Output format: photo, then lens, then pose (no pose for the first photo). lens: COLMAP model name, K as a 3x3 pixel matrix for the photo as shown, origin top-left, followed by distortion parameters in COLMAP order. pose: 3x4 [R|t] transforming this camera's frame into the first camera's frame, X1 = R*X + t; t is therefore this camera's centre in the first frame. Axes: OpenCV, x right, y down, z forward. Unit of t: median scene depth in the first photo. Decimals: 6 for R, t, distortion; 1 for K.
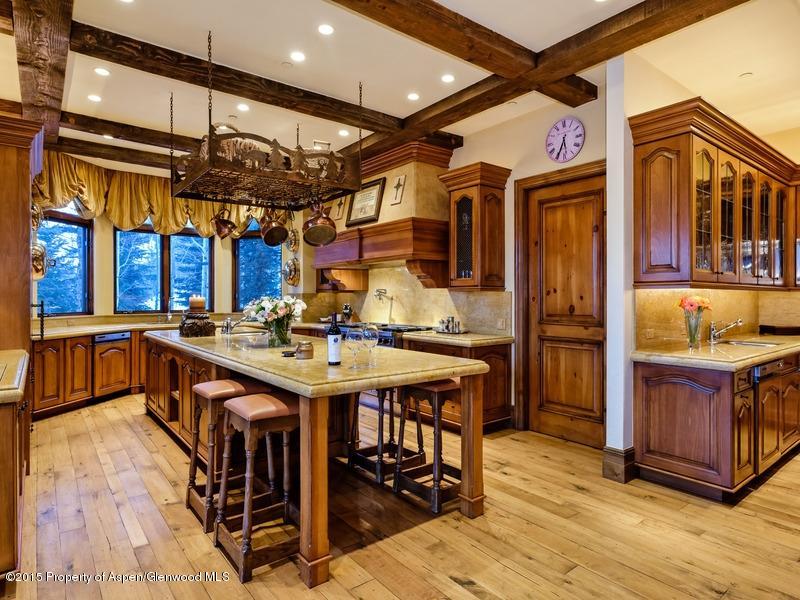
lens RADIAL K [[469.7, 0, 400.2], [0, 469.7, 299.1], [0, 0, 1]] dist [-0.007504, 0.005617]
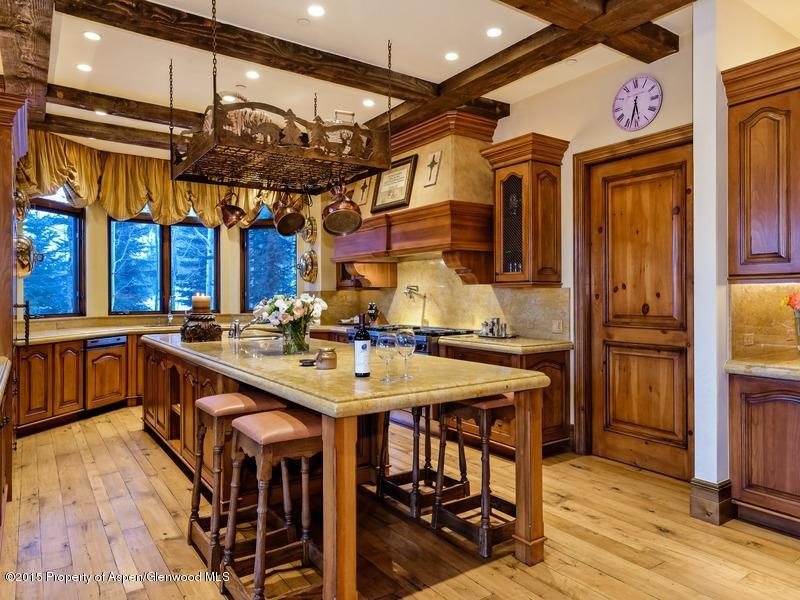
lens RADIAL K [[540.3, 0, 400.8], [0, 540.3, 296.0], [0, 0, 1]] dist [0.010267, -0.003973]
pose [[0.998468, -0.003261, -0.055233, -0.011441], [0.003126, 0.999992, -0.002519, 0.000039], [0.055241, 0.002343, 0.998470, 0.028688]]
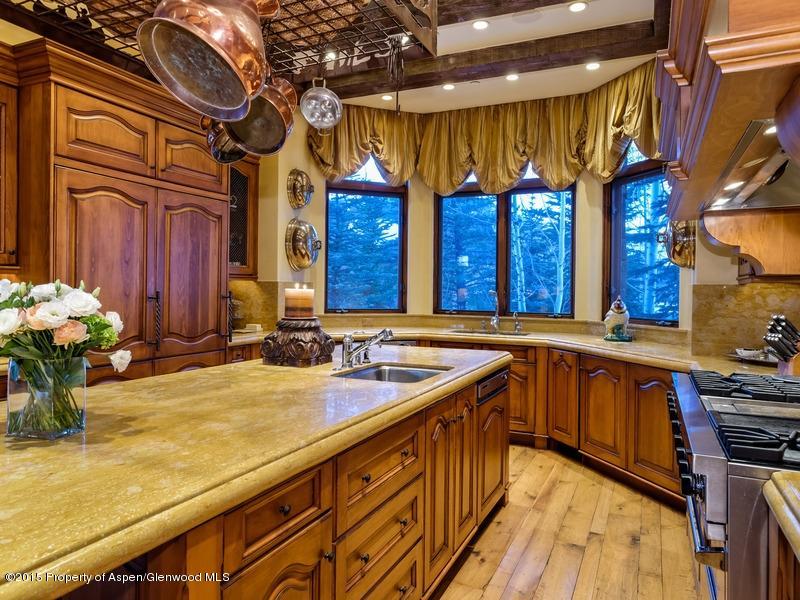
lens RADIAL K [[540.3, 0, 400.9], [0, 540.3, 296.2], [0, 0, 1]] dist [0.010267, -0.003973]
pose [[0.459429, 0.017831, -0.888036, 0.214188], [-0.018602, 0.999772, 0.010450, -0.005587], [0.888020, 0.011718, 0.459656, 1.164518]]
